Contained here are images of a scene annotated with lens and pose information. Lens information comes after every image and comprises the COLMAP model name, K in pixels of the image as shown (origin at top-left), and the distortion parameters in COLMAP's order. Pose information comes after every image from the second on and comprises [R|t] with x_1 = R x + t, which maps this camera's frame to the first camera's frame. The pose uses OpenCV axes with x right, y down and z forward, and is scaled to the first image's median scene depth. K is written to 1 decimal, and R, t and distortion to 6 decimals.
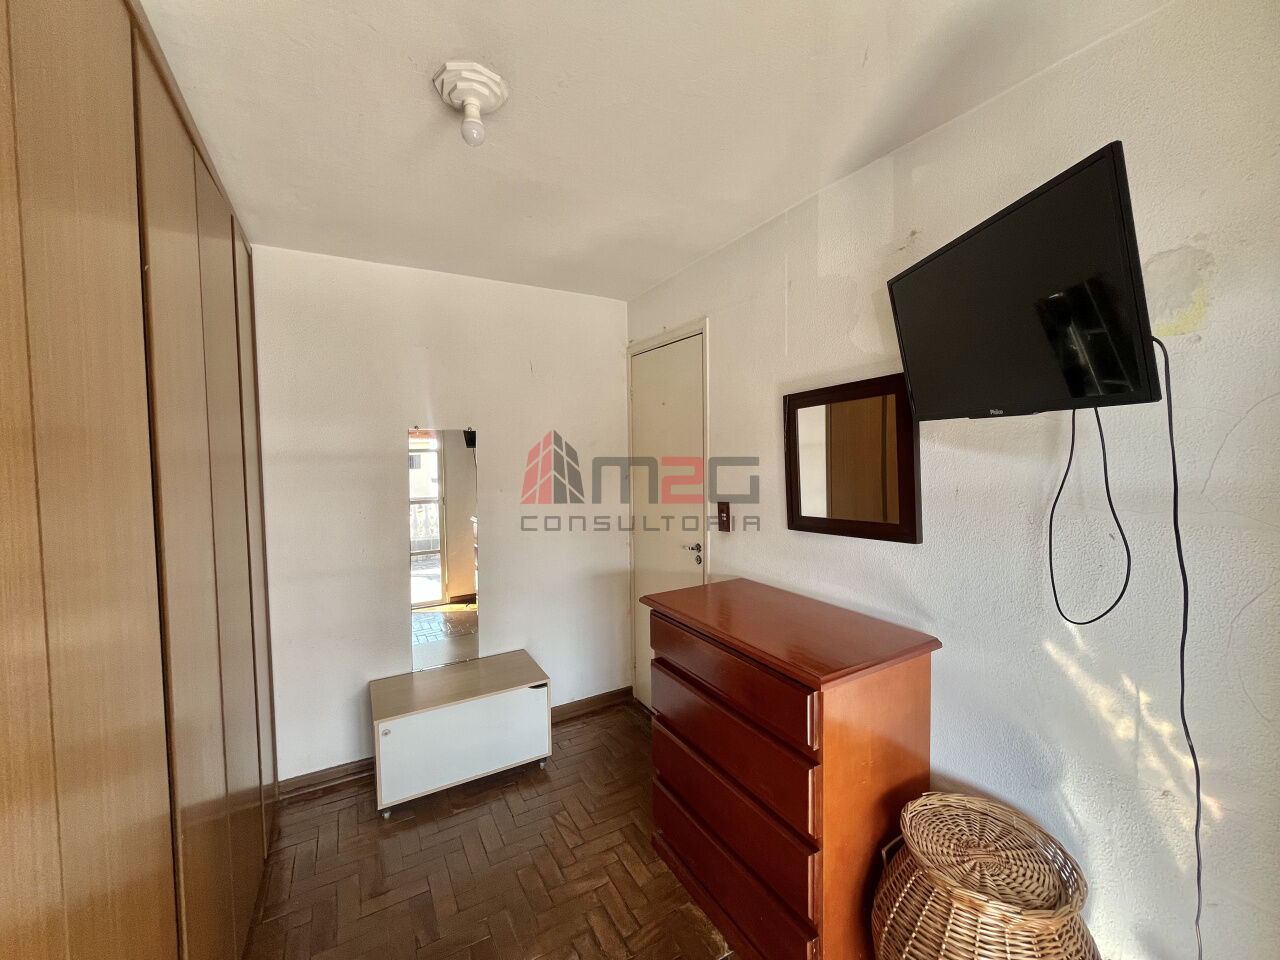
lens RADIAL K [[516.5, 0, 645.1], [0, 516.5, 478.7], [0, 0, 1]] dist [-0.003114, 0.000549]
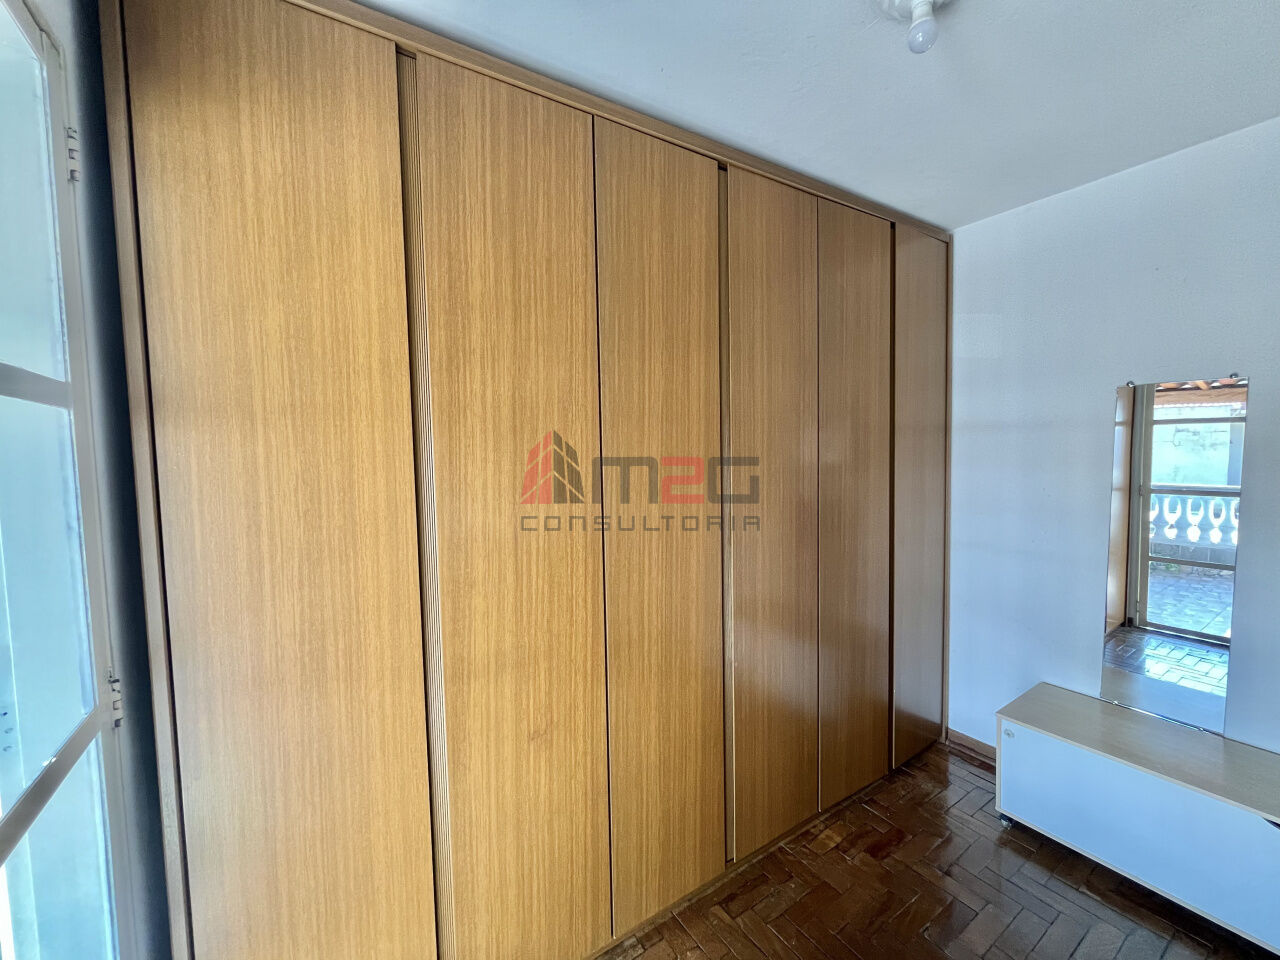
lens RADIAL K [[516.5, 0, 641.8], [0, 516.5, 478.3], [0, 0, 1]] dist [-0.003114, 0.000549]
pose [[0.067037, 0.079340, -0.994591, 0.321867], [-0.023956, 0.996674, 0.077891, -0.016713], [0.997463, 0.018605, 0.068715, 0.278186]]
